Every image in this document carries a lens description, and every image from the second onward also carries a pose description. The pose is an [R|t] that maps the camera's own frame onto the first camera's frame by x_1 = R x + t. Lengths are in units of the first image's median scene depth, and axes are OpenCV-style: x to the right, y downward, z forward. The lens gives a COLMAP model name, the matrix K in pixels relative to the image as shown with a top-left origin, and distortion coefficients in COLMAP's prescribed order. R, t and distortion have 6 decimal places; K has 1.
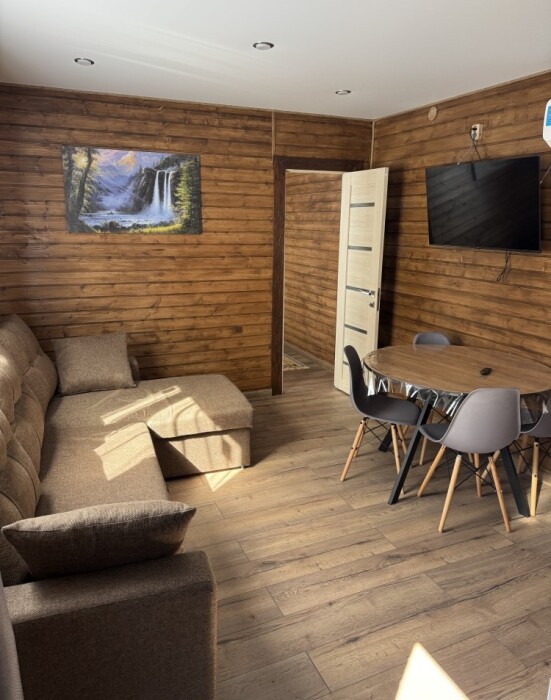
lens RADIAL K [[521.9, 0, 268.5], [0, 521.9, 338.0], [0, 0, 1]] dist [0.071157, -0.087965]
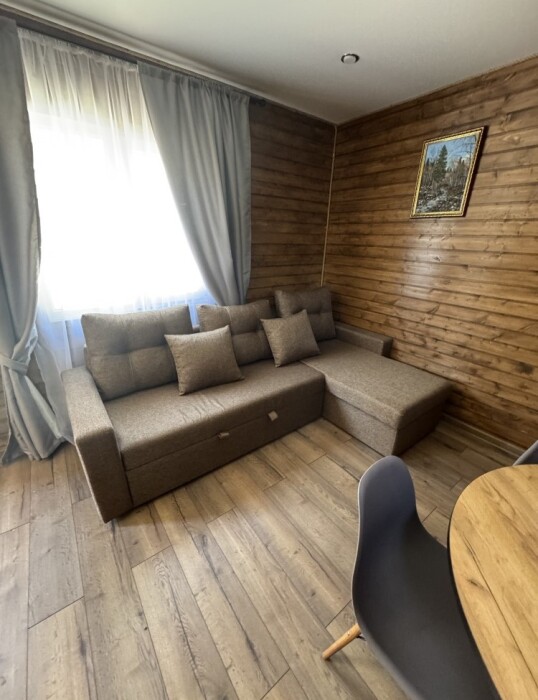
lens RADIAL K [[284.3, 0, 273.3], [0, 284.3, 360.5], [0, 0, 1]] dist [-0.003436, 0.000269]
pose [[0.237185, 0.383711, -0.892473, 0.270818], [-0.235333, 0.914020, 0.330432, -0.093313], [0.942529, 0.131654, 0.307092, 0.586505]]
